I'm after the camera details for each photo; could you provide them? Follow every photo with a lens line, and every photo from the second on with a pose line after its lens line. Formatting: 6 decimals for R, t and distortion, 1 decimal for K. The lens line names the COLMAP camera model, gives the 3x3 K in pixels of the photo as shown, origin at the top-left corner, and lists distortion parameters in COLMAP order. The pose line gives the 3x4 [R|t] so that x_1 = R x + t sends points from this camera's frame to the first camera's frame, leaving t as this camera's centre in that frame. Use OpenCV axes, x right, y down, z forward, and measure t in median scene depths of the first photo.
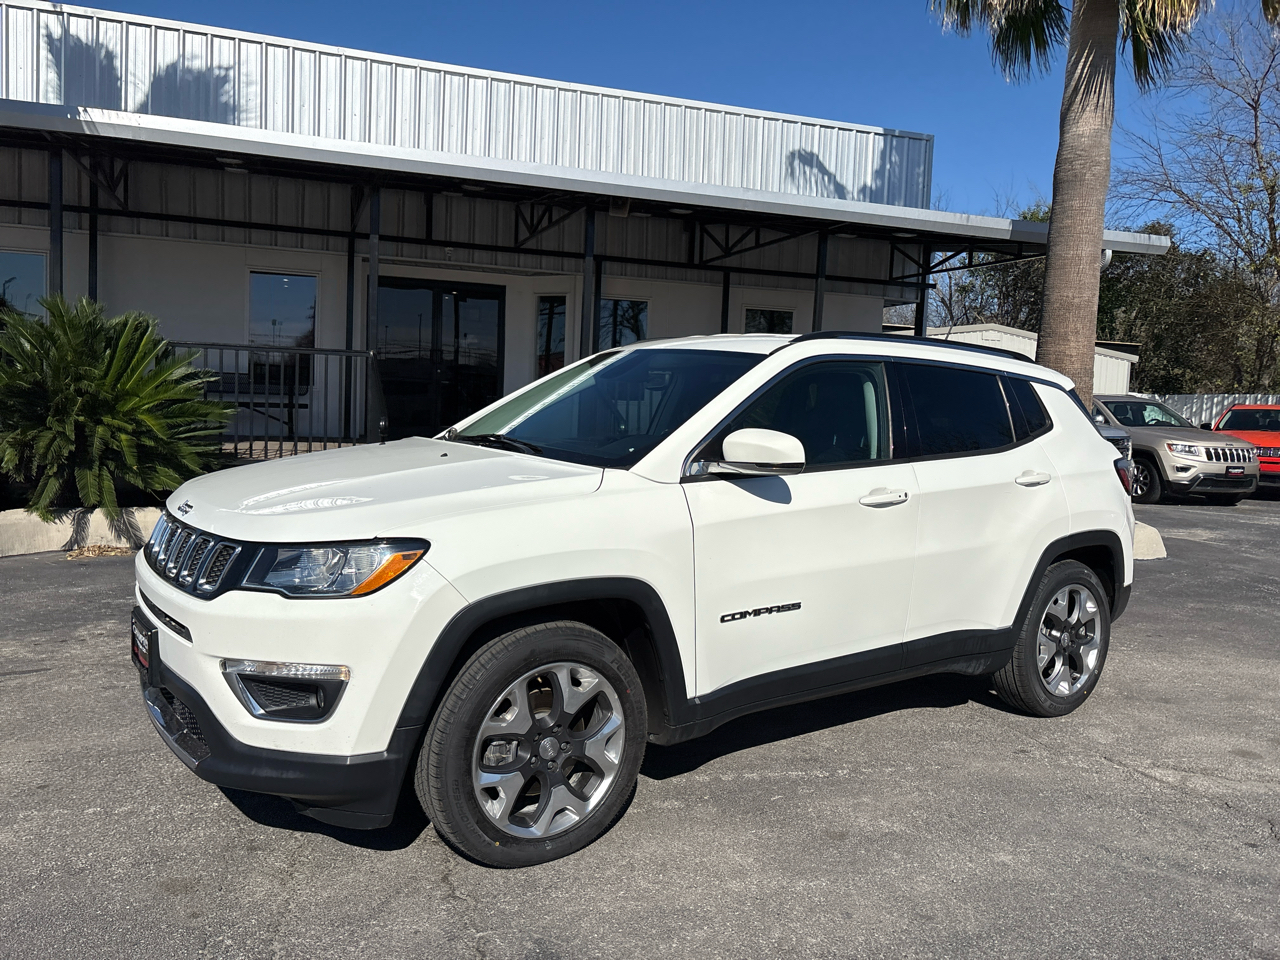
lens RADIAL K [[974.7, 0, 637.0], [0, 974.7, 474.1], [0, 0, 1]] dist [0.049748, -0.053125]
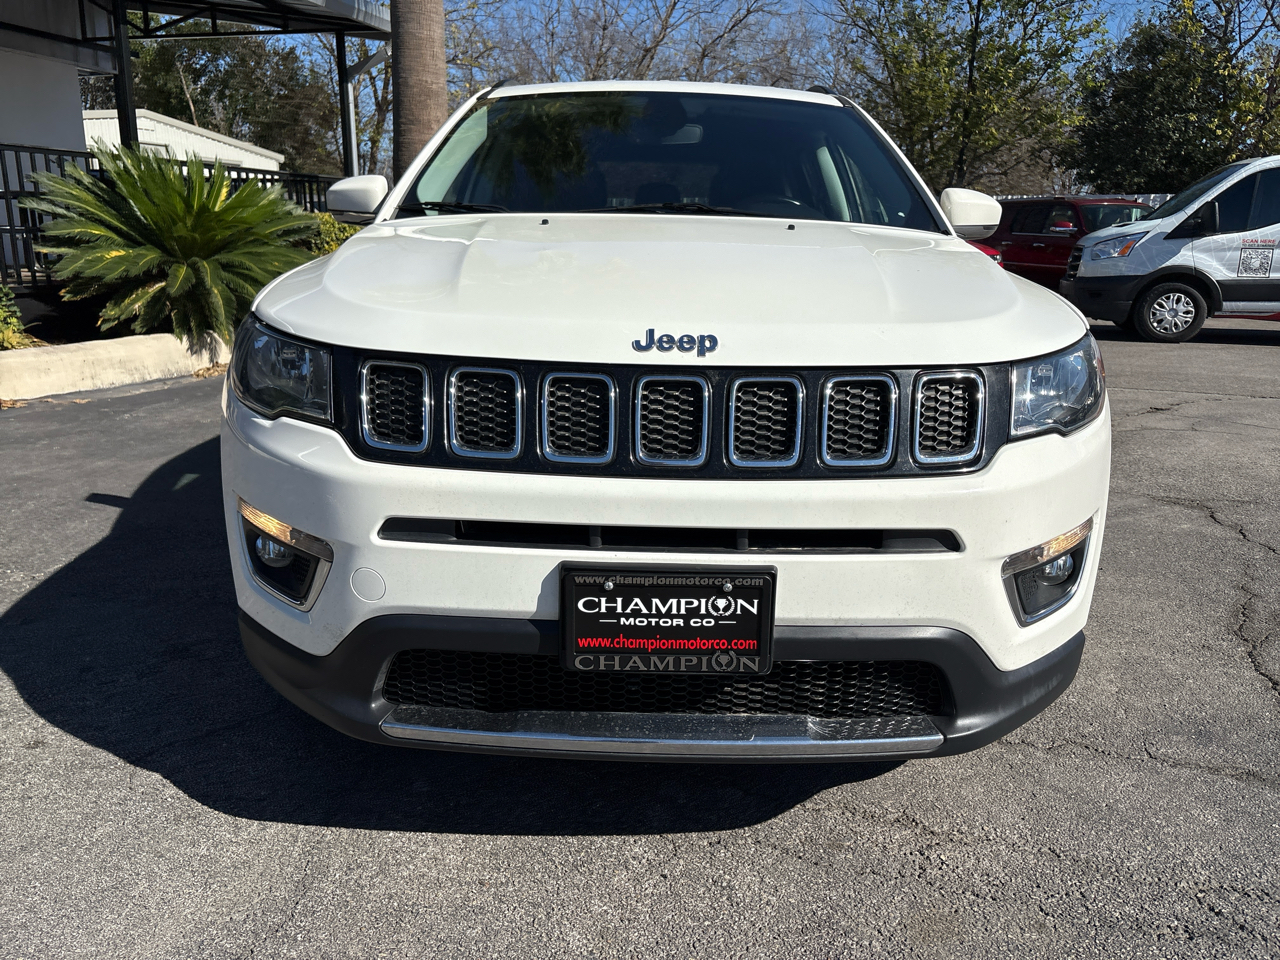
lens RADIAL K [[983.5, 0, 640.0], [0, 983.5, 480.0], [0, 0, 1]] dist [0.064141, -0.084443]
pose [[0.581620, -0.223636, 0.782116, -0.679527], [0.071571, 0.971807, 0.224651, -0.009694], [-0.810306, -0.074685, 0.581228, 0.545698]]
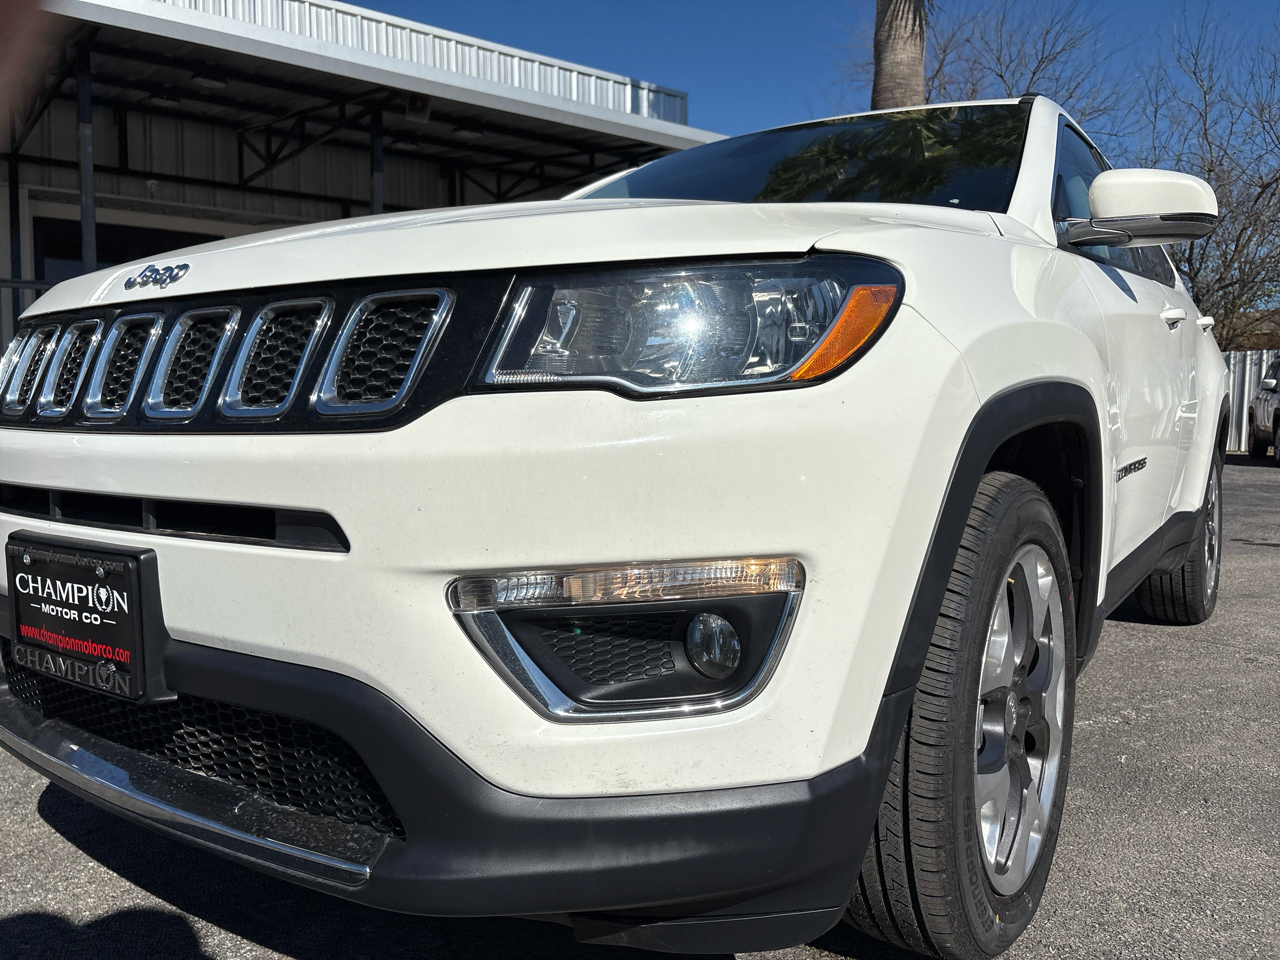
lens RADIAL K [[974.7, 0, 637.0], [0, 974.7, 474.1], [0, 0, 1]] dist [0.049748, -0.053125]
pose [[0.942998, -0.063442, 0.326695, -0.312990], [0.067403, 0.997726, -0.000805, 0.101672], [-0.325901, 0.022780, 0.945129, 0.411025]]
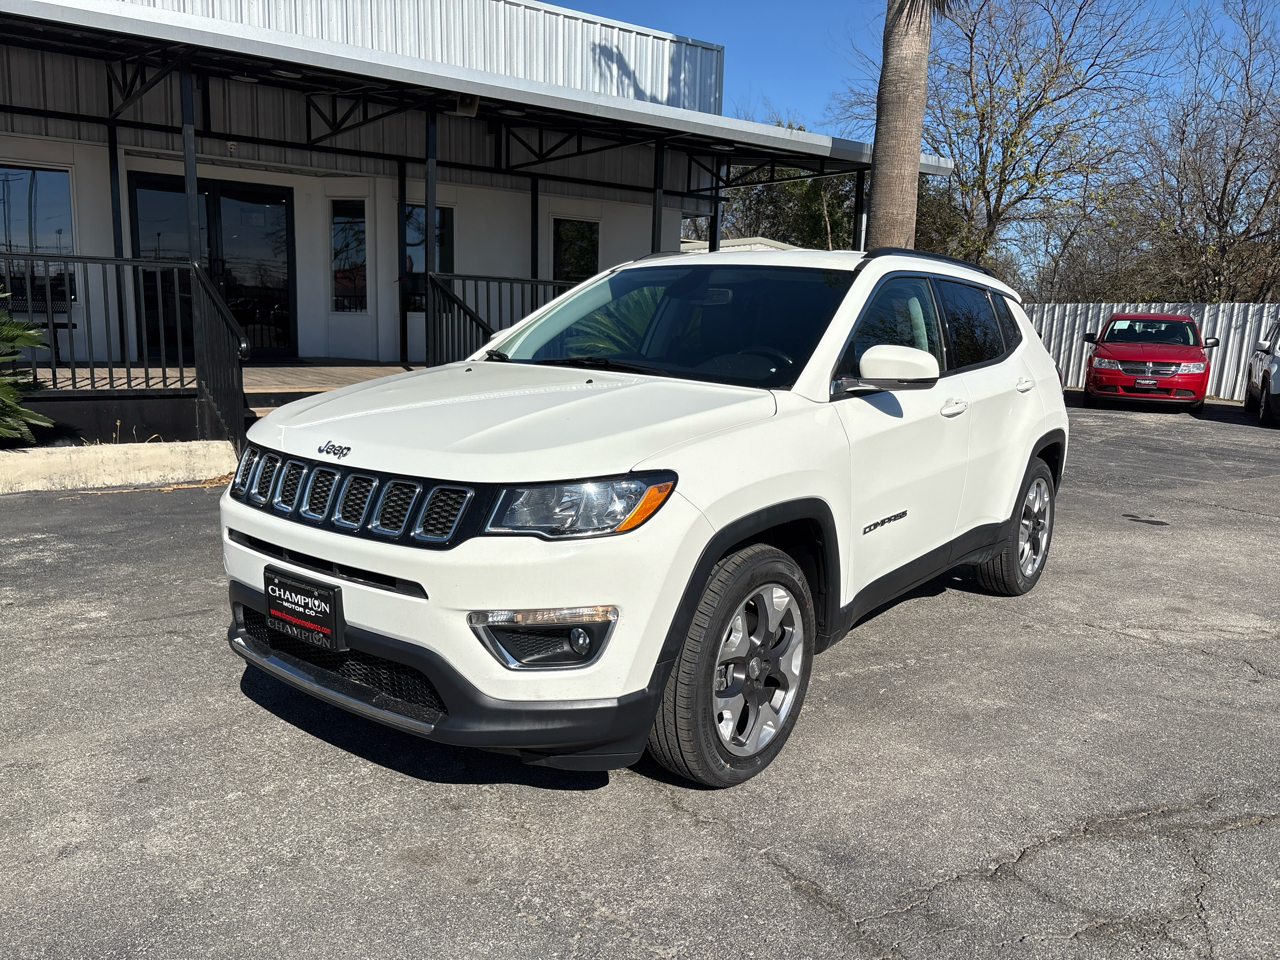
lens RADIAL K [[978.7, 0, 644.6], [0, 978.7, 483.8], [0, 0, 1]] dist [0.037363, -0.039850]
pose [[0.956859, -0.060592, 0.284165, -0.341434], [0.032399, 0.994165, 0.102888, -0.013207], [-0.288741, -0.089242, 0.953239, 0.058308]]
